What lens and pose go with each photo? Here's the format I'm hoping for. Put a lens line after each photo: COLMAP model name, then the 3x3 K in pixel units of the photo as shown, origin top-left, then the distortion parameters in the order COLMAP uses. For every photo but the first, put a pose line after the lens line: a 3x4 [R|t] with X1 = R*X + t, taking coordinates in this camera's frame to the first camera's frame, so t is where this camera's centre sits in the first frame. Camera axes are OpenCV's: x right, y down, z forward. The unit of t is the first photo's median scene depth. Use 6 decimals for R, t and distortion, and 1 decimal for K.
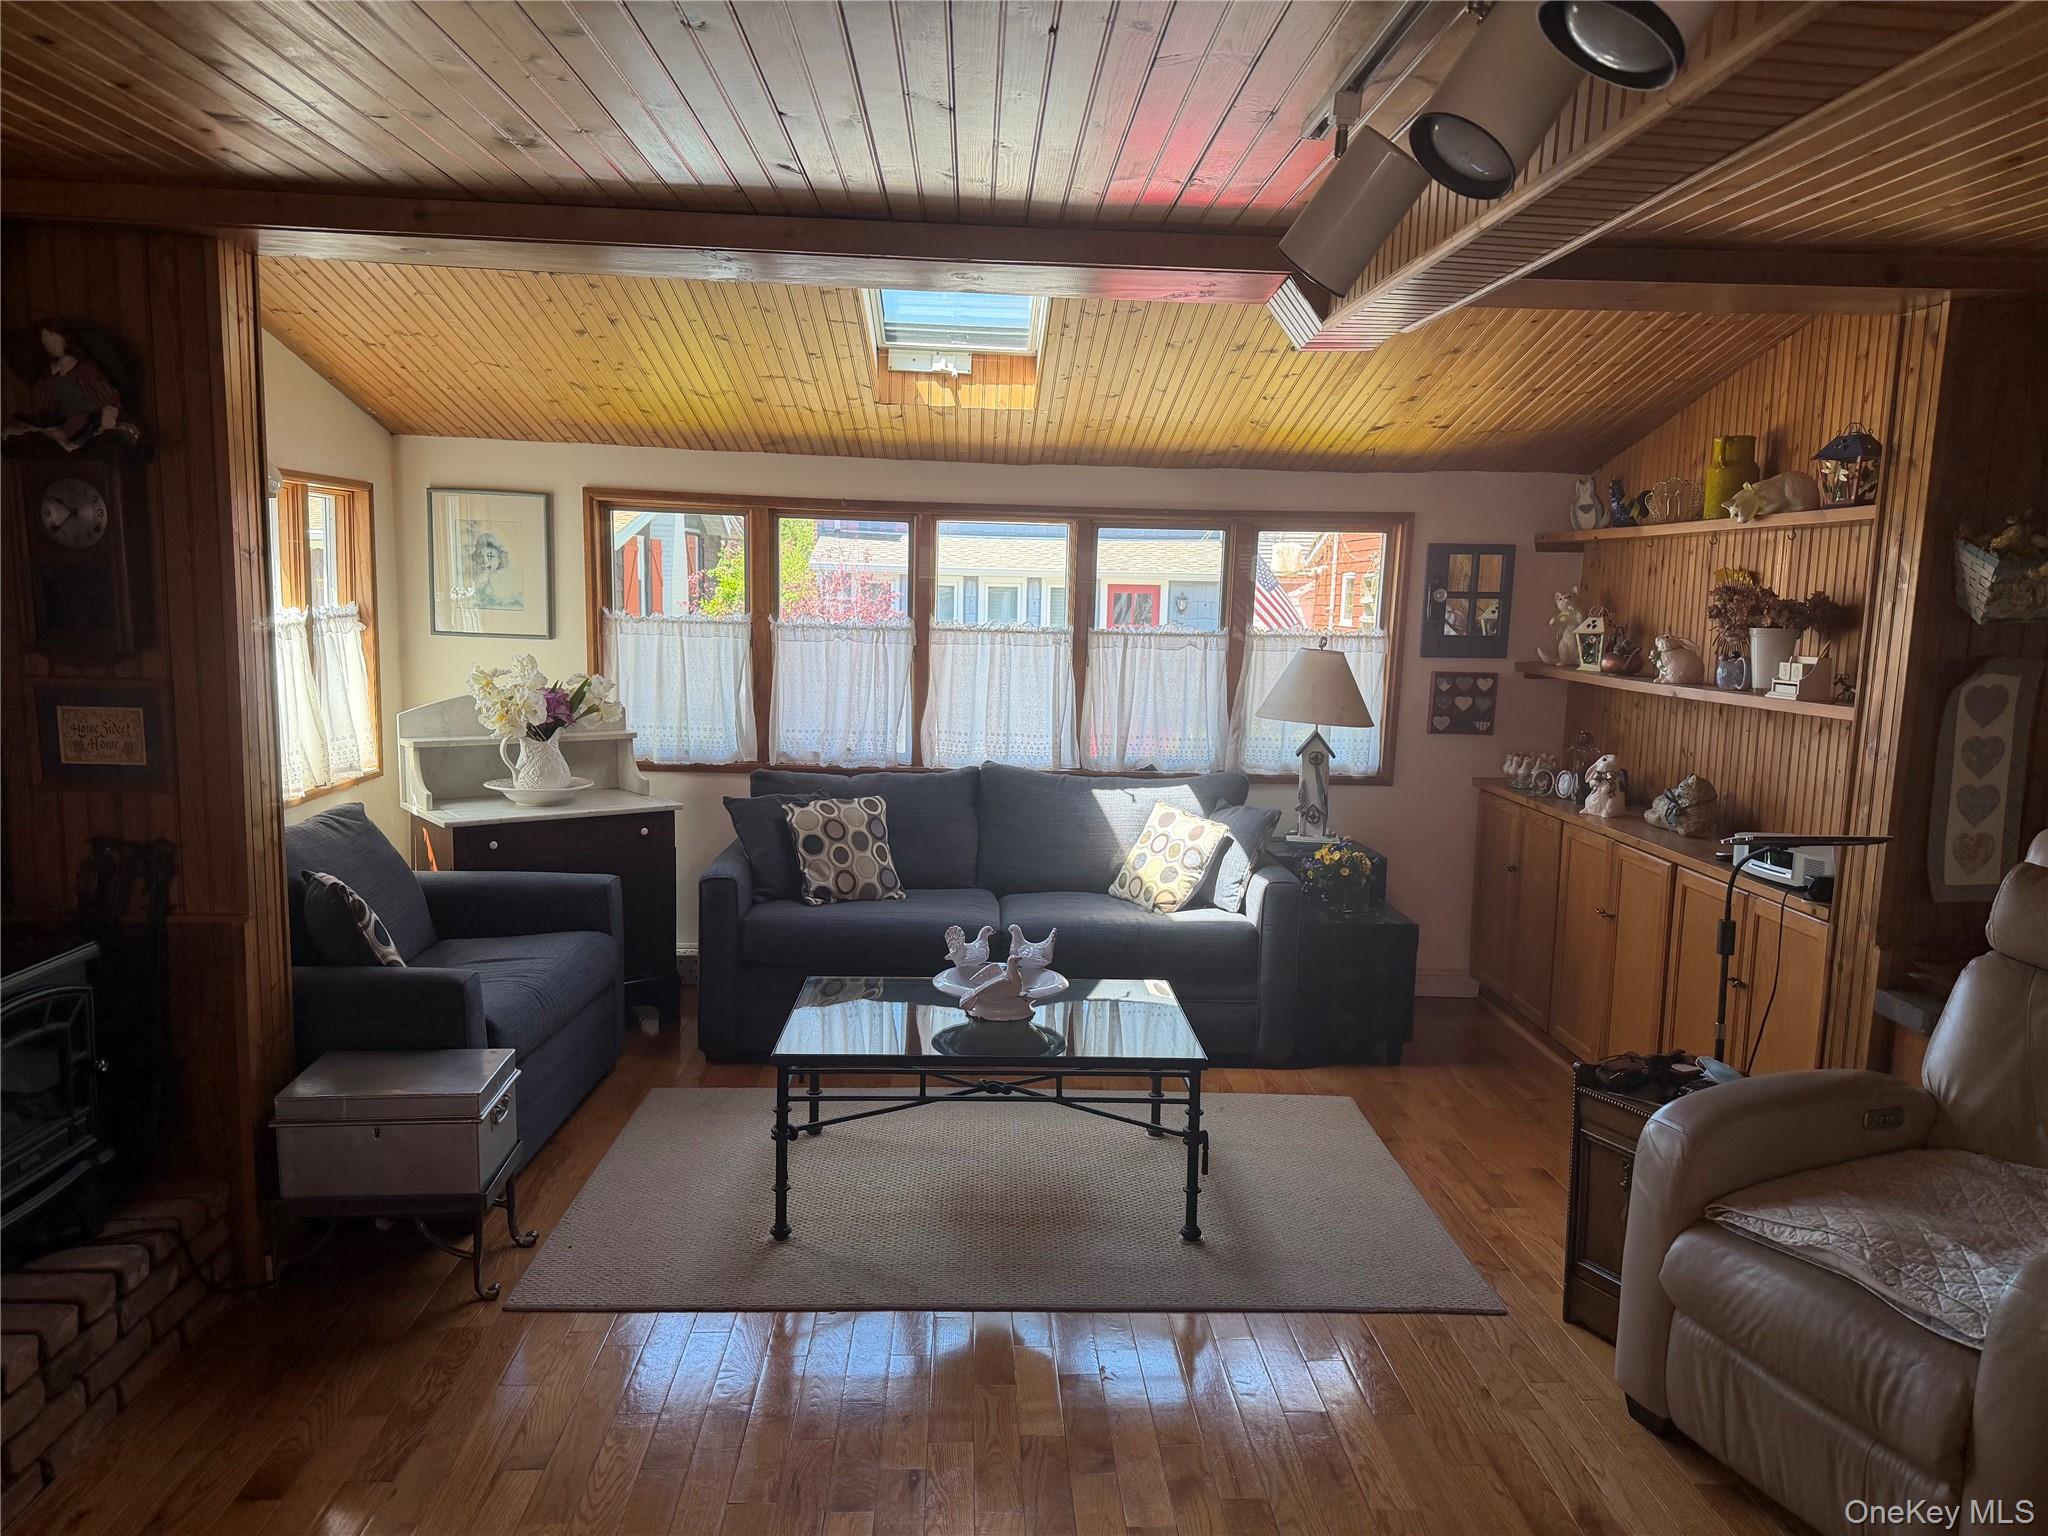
lens RADIAL K [[1427.2, 0, 1021.7], [0, 1427.2, 777.9], [0, 0, 1]] dist [0.075561, -0.073341]
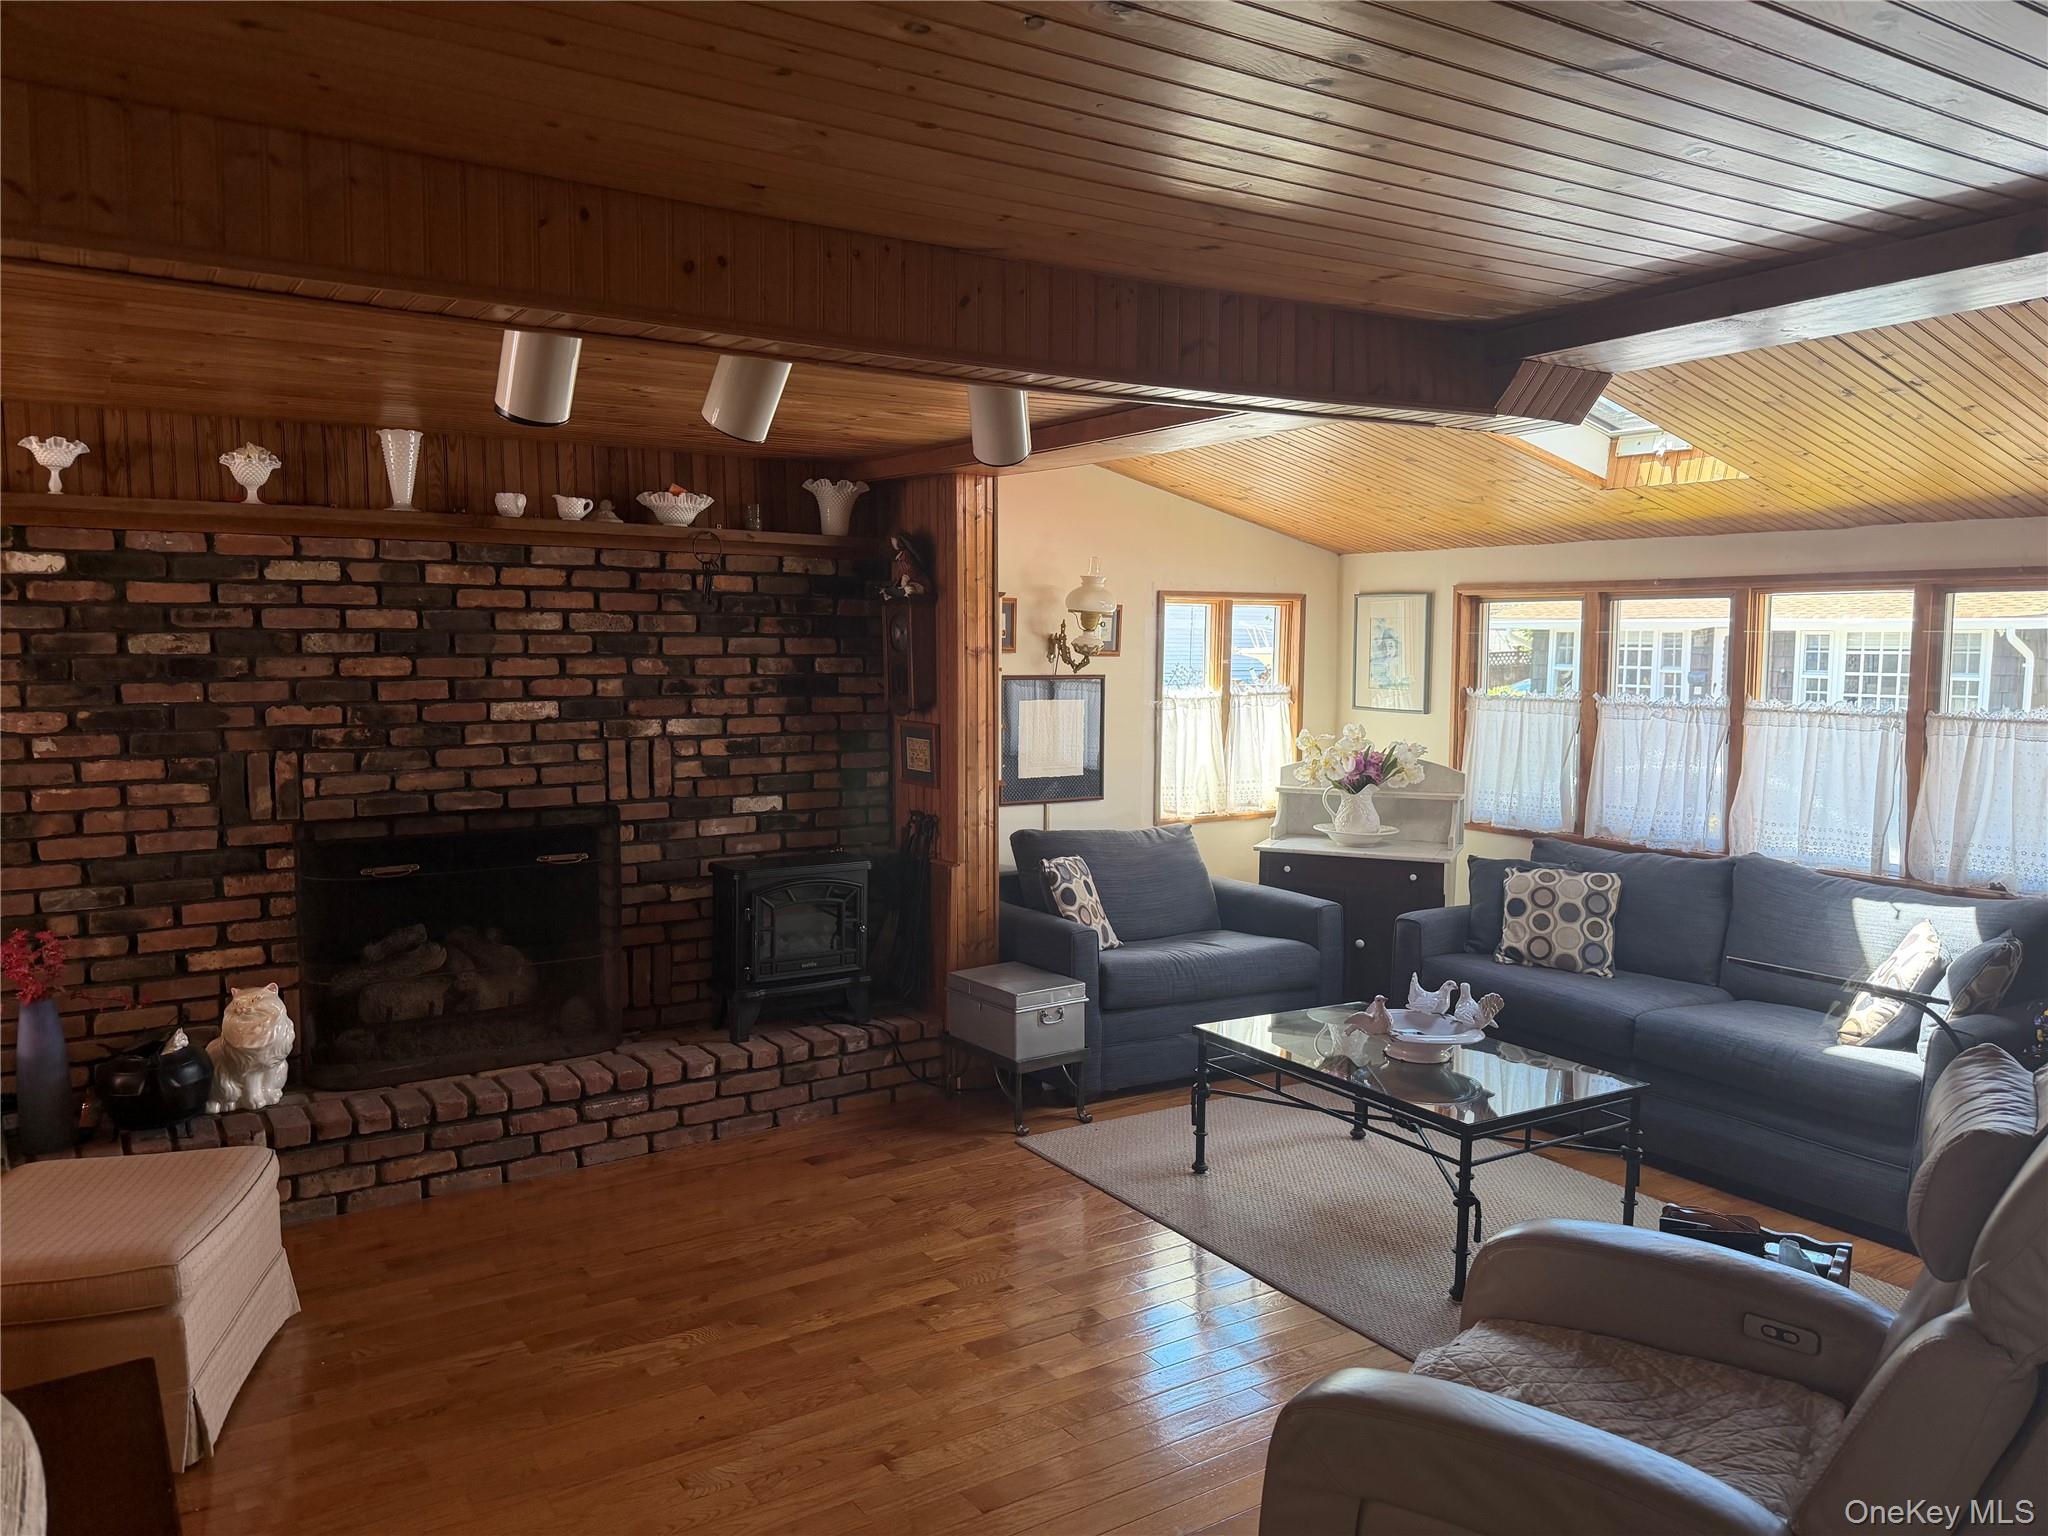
lens RADIAL K [[1427.2, 0, 1005.6], [0, 1427.2, 761.4], [0, 0, 1]] dist [0.075561, -0.073341]
pose [[0.498096, 0.046622, -0.865868, 0.576439], [-0.109706, 0.993918, -0.009593, -0.008997], [0.860154, 0.099769, 0.500181, 0.124155]]
